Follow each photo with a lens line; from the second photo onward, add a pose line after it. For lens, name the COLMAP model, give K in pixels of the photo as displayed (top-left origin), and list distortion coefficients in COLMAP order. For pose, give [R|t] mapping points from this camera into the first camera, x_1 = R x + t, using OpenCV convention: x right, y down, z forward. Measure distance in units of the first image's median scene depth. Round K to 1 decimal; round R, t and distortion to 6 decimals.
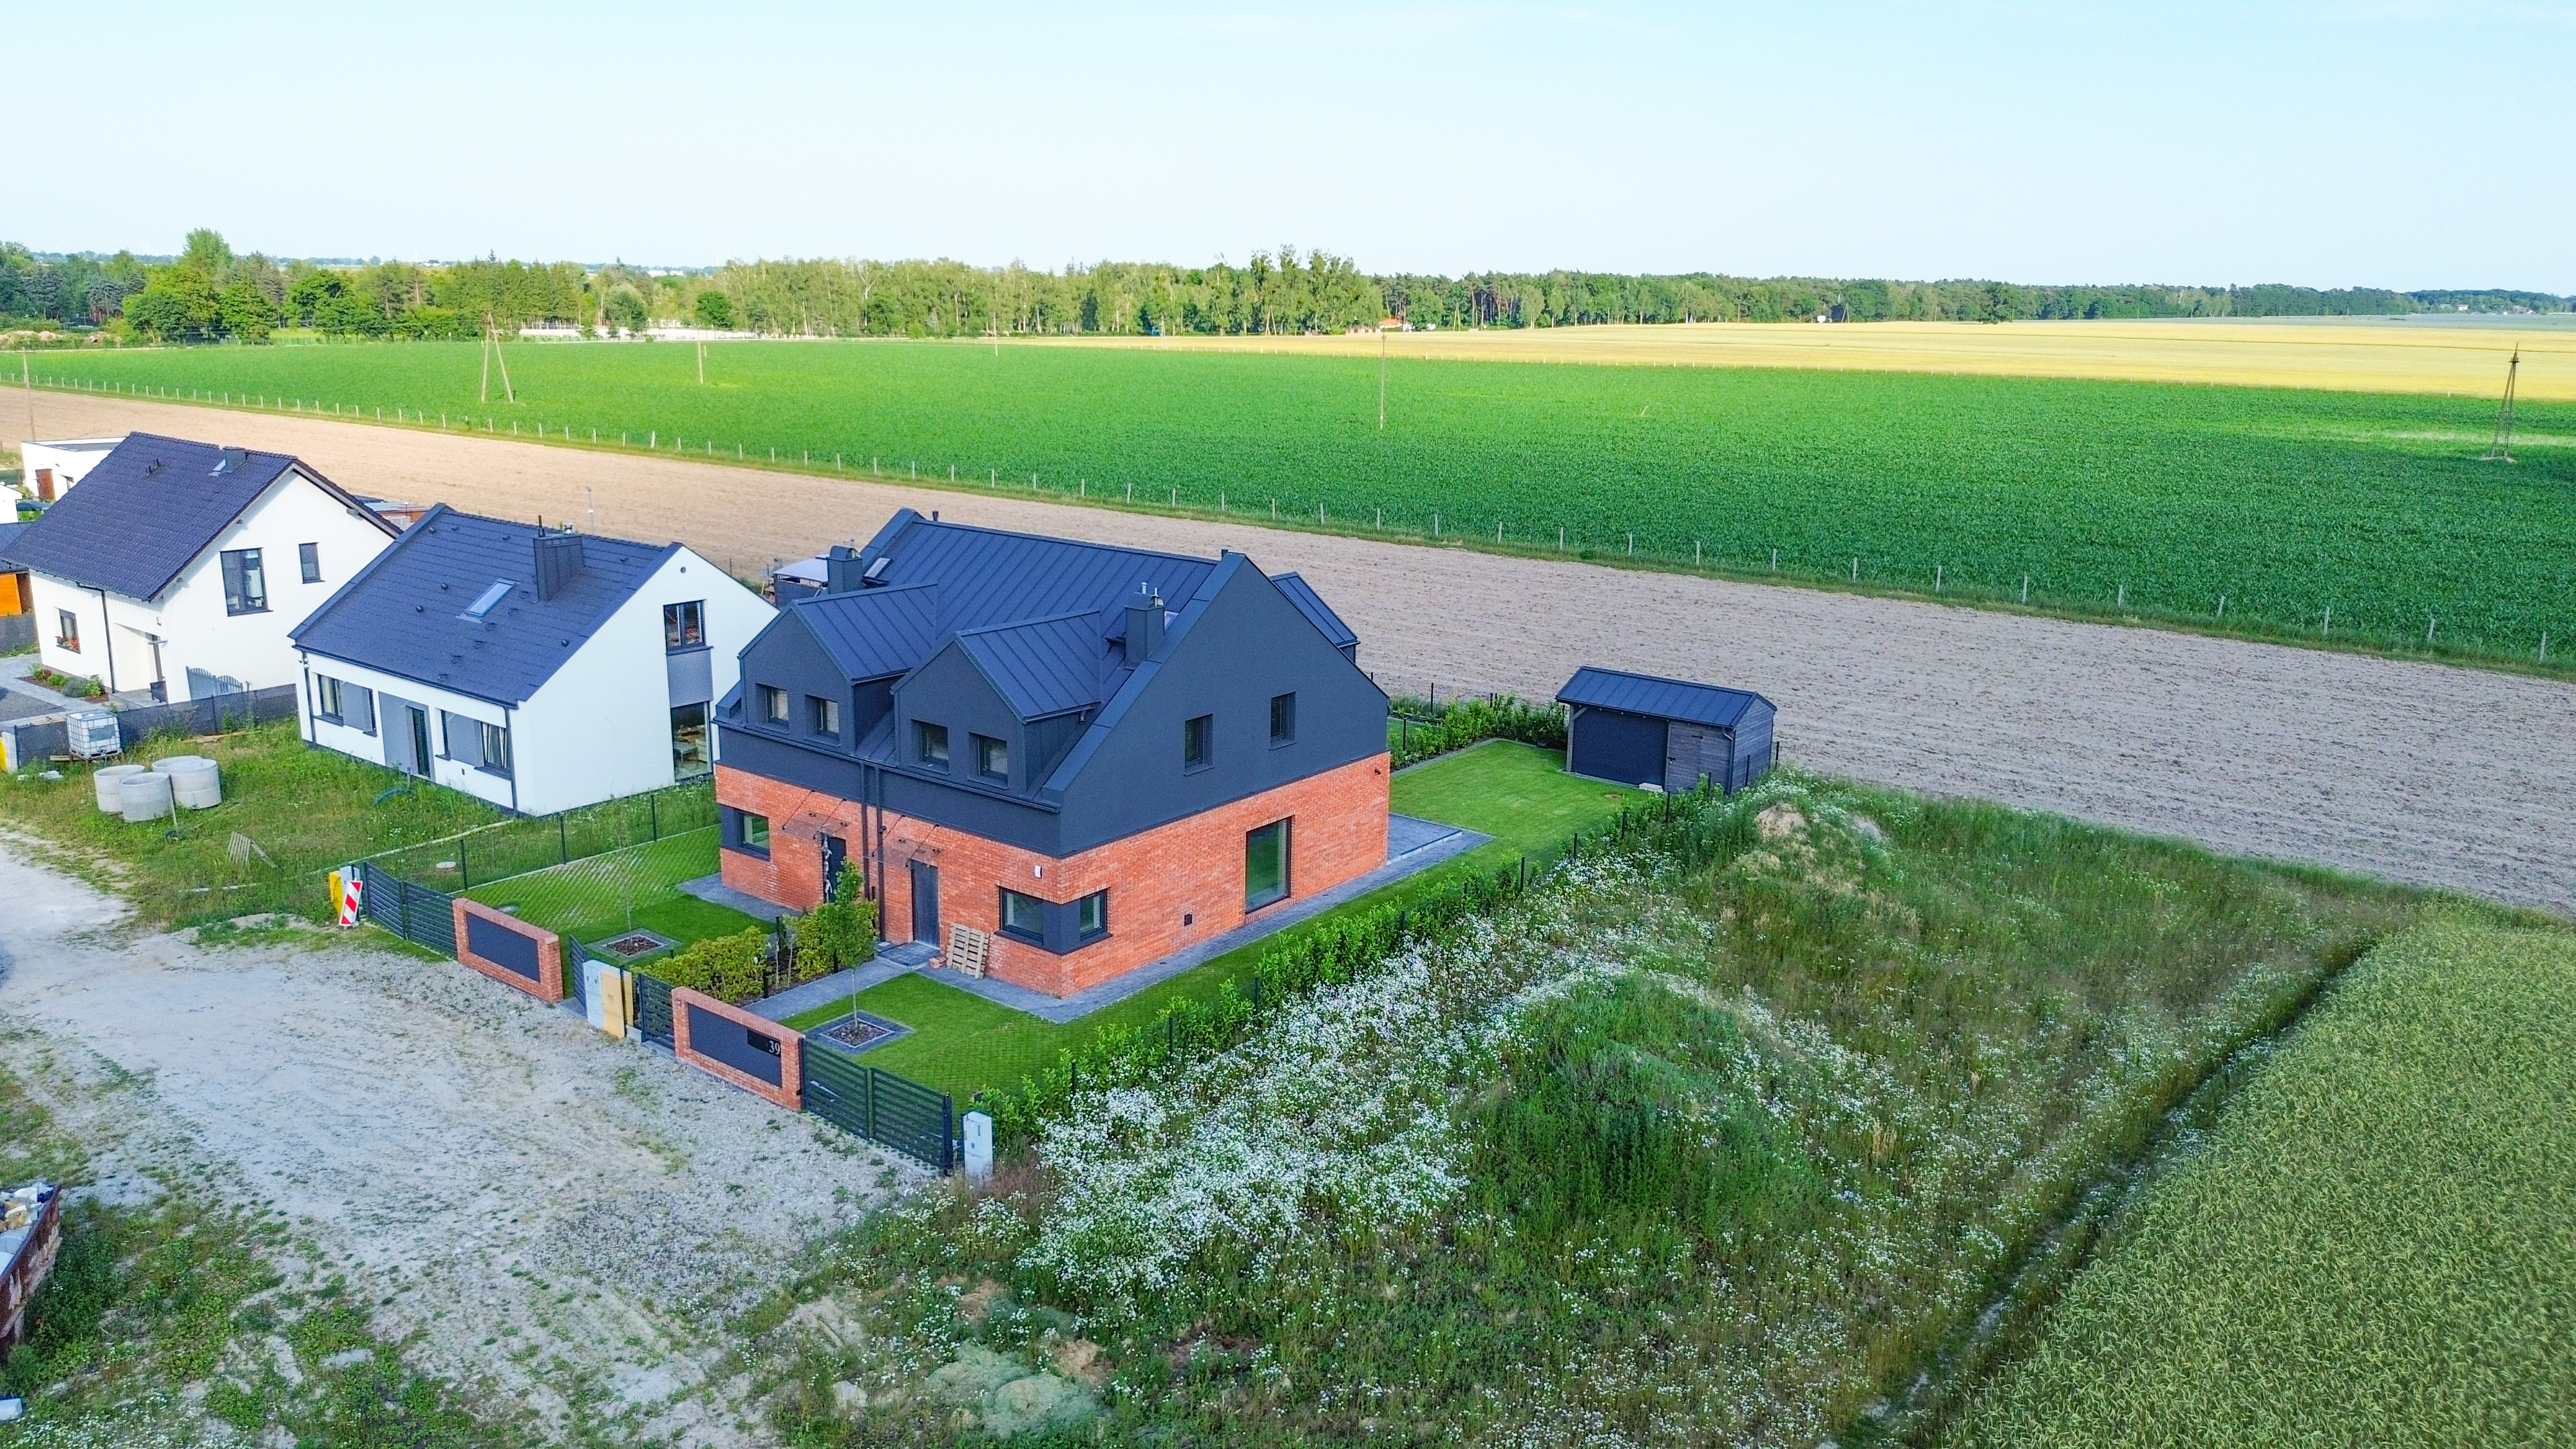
lens RADIAL K [[1847.2, 0, 1279.5], [0, 1847.2, 718.9], [0, 0, 1]] dist [0.056537, -0.060329]
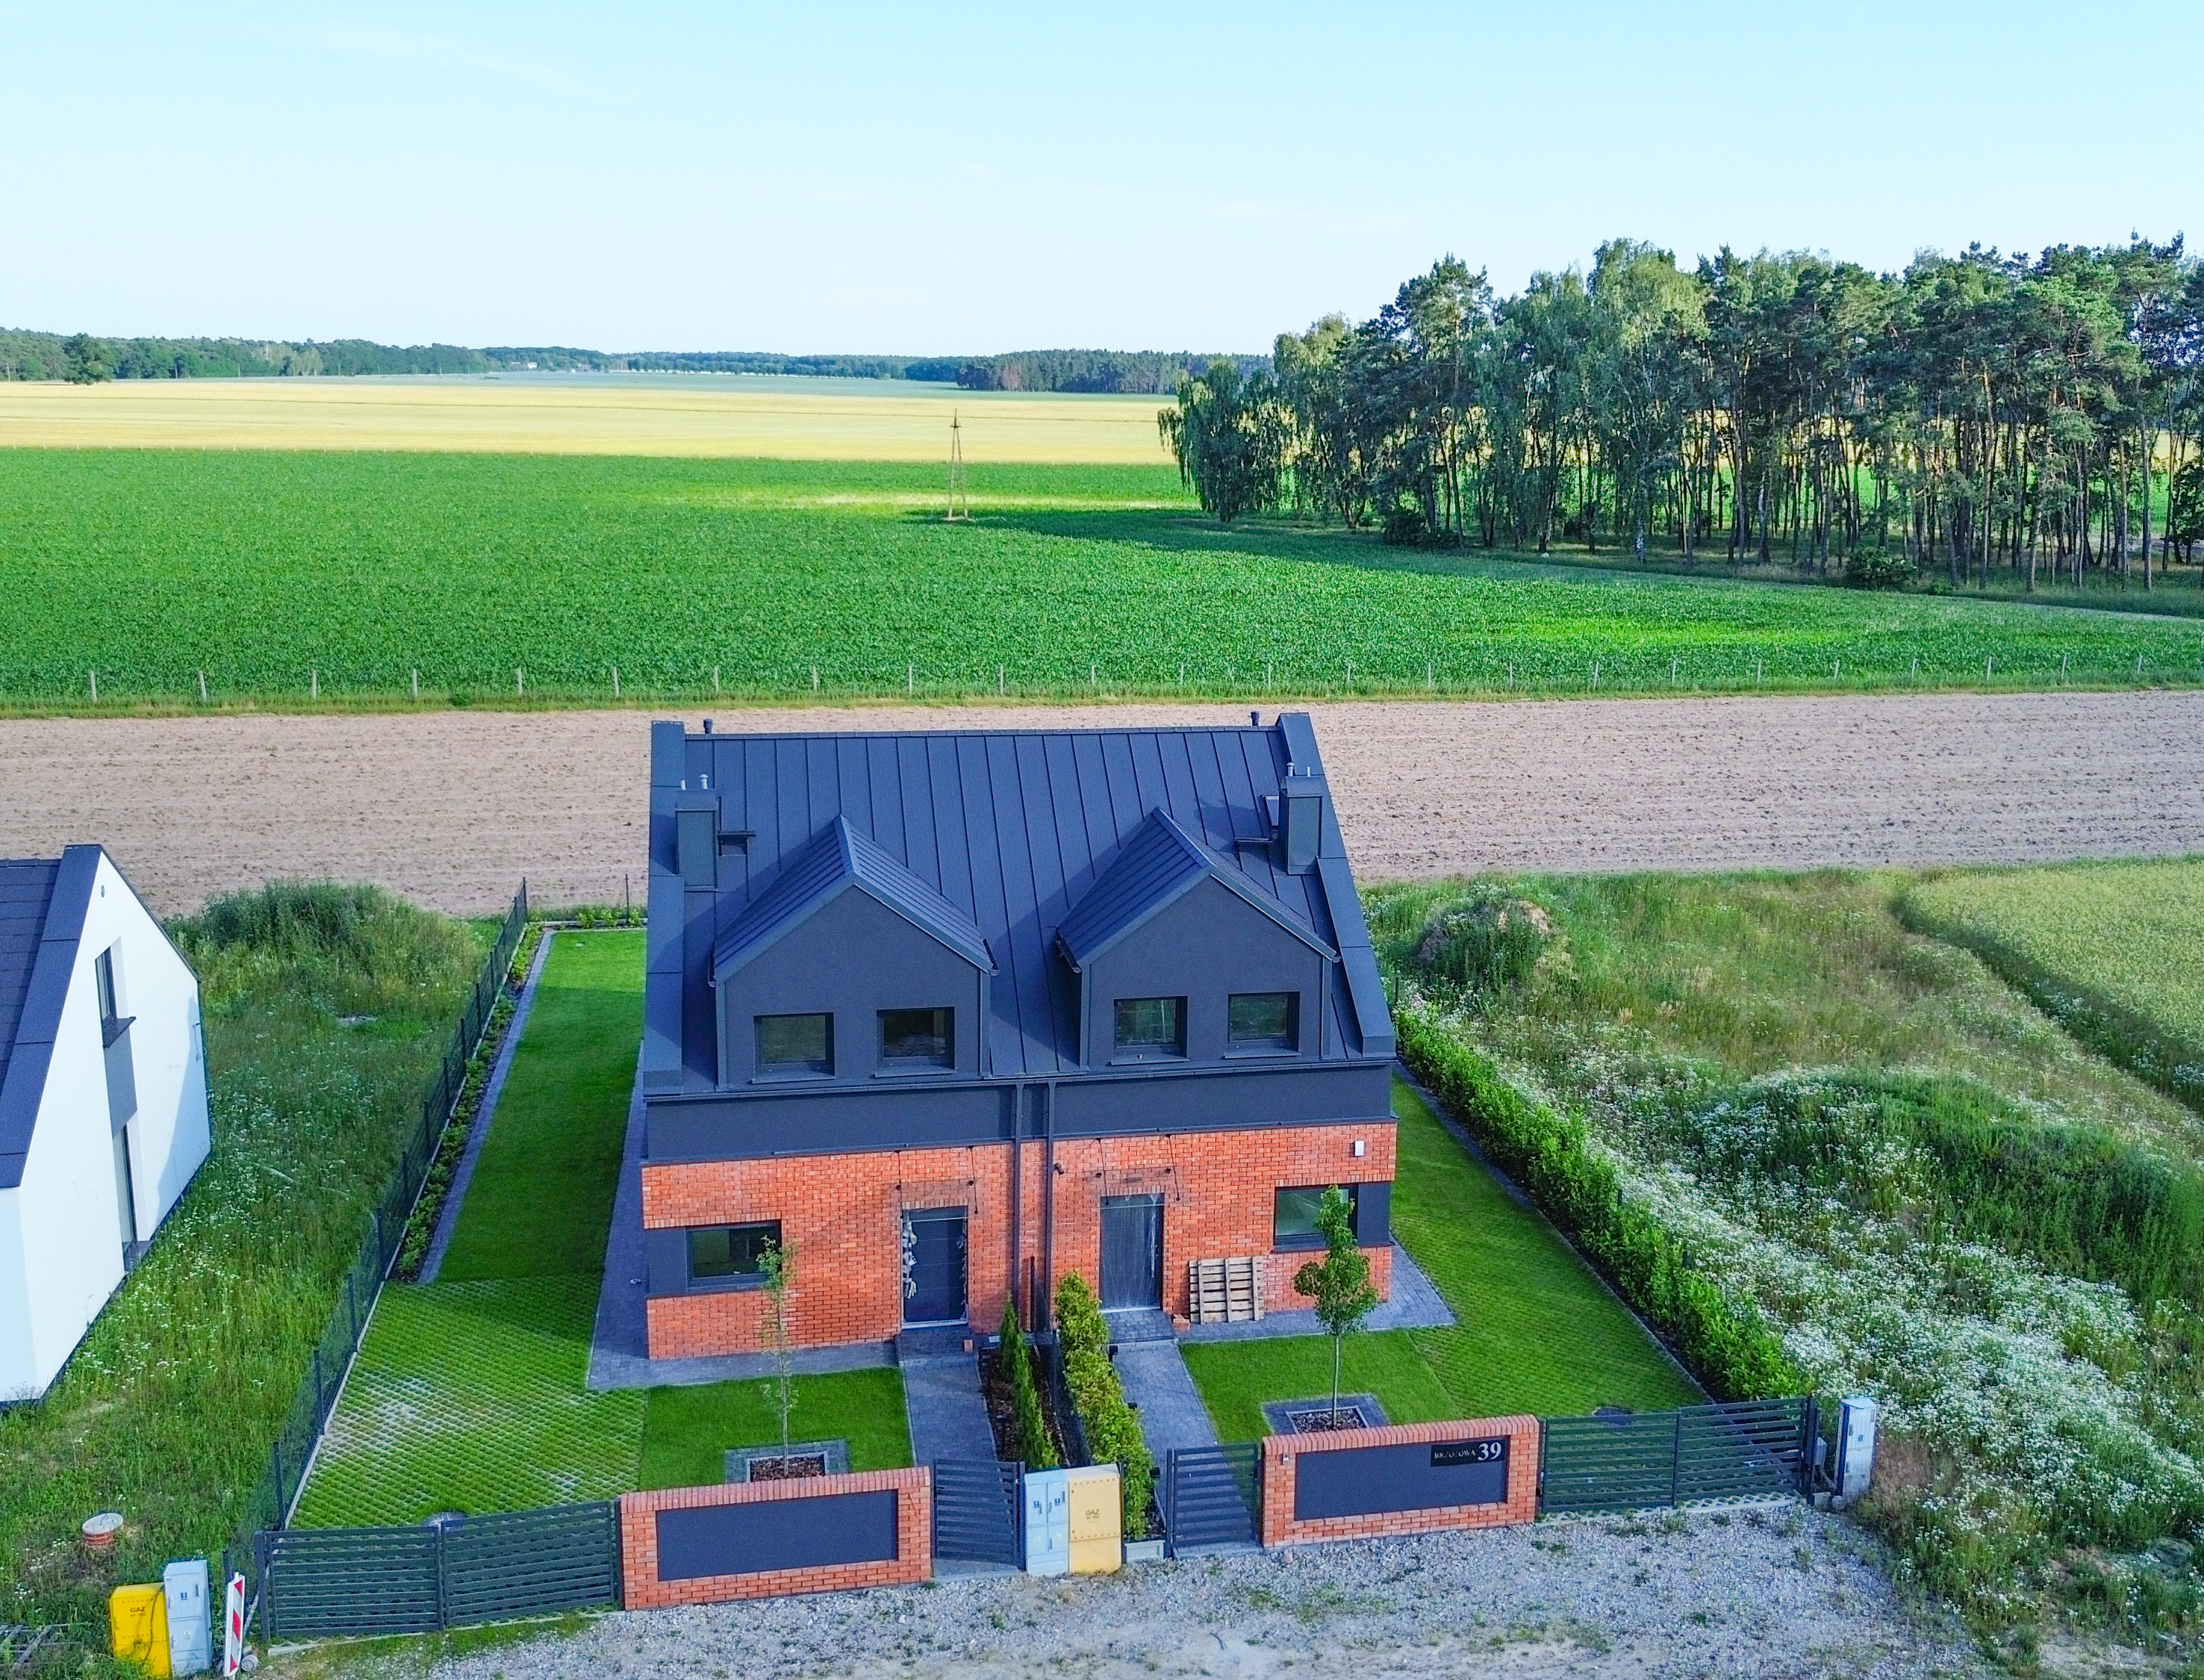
lens RADIAL K [[2133.8, 0, 1198.1], [0, 2133.8, 845.2], [0, 0, 1]] dist [0.080946, -0.112985]
pose [[0.644403, -0.171096, 0.745300, -0.677754], [0.169120, 0.982400, 0.079301, -0.102683], [-0.745750, 0.074943, 0.661997, 0.373606]]
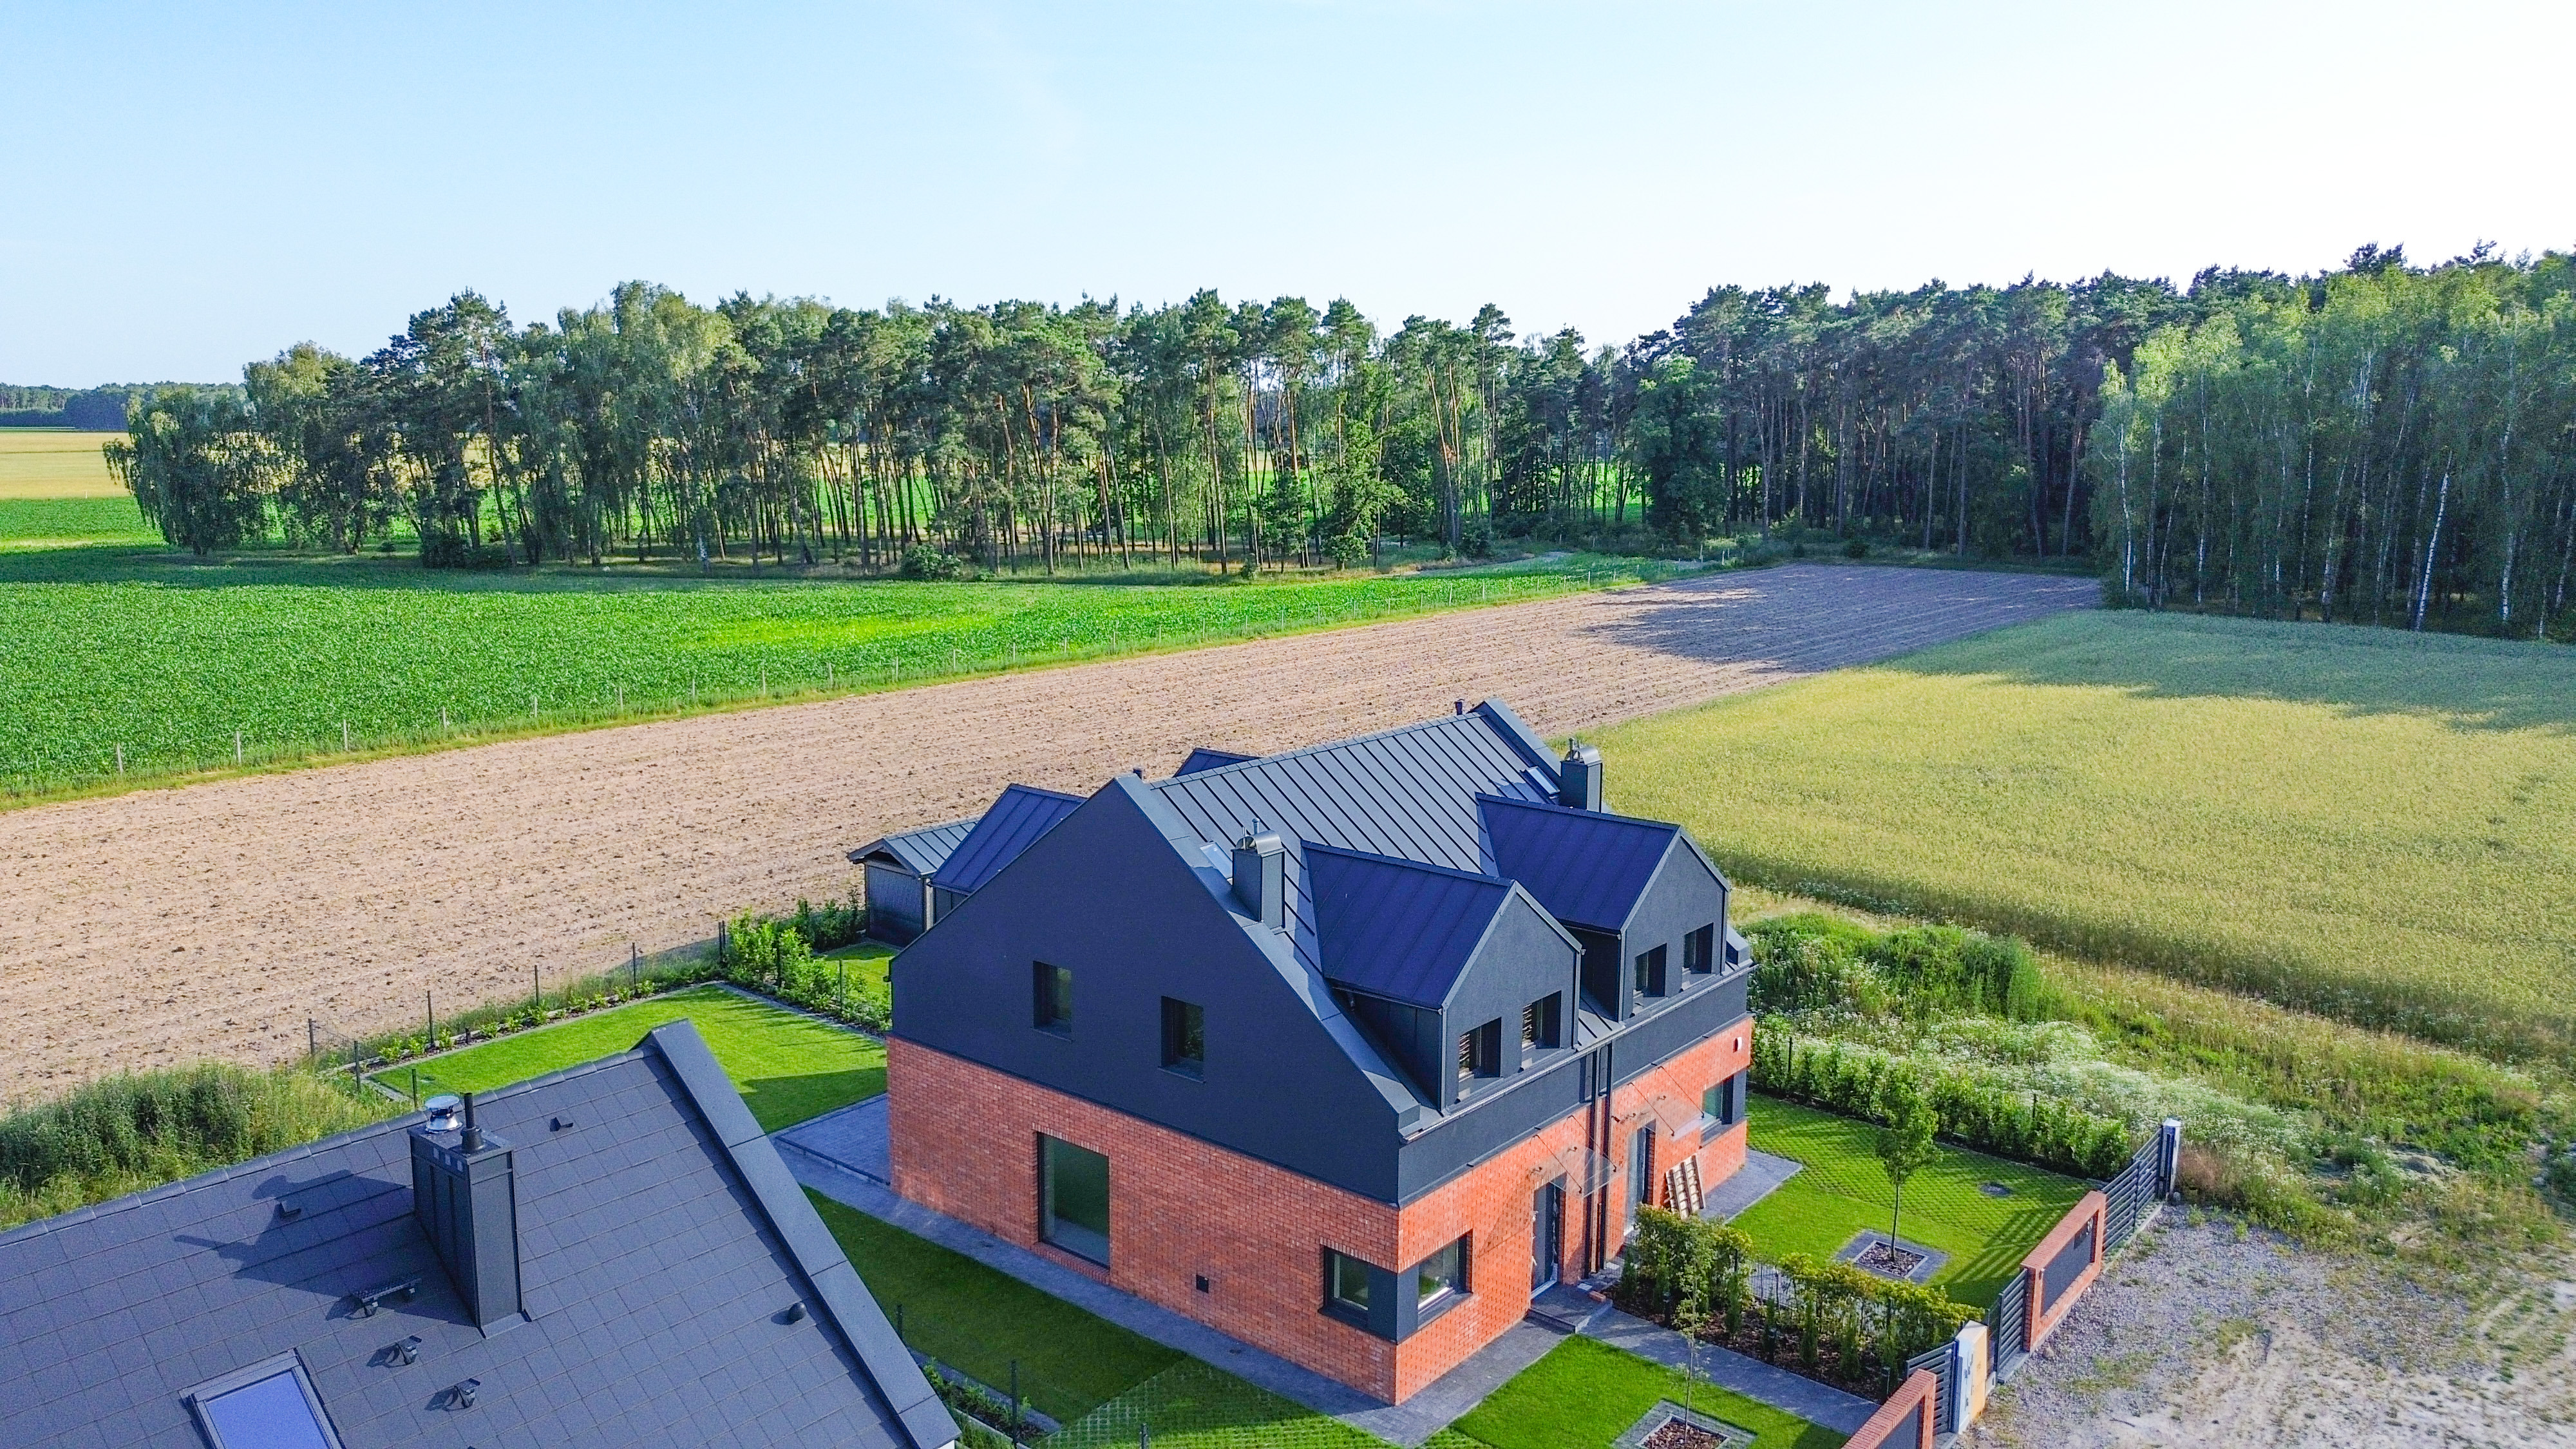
lens RADIAL K [[1847.2, 0, 1279.5], [0, 1847.2, 718.9], [0, 0, 1]] dist [0.056537, -0.060329]
pose [[0.022281, -0.181049, 0.983222, -0.853605], [0.223582, 0.959459, 0.171607, -0.238599], [-0.974430, 0.216007, 0.061857, 0.939433]]
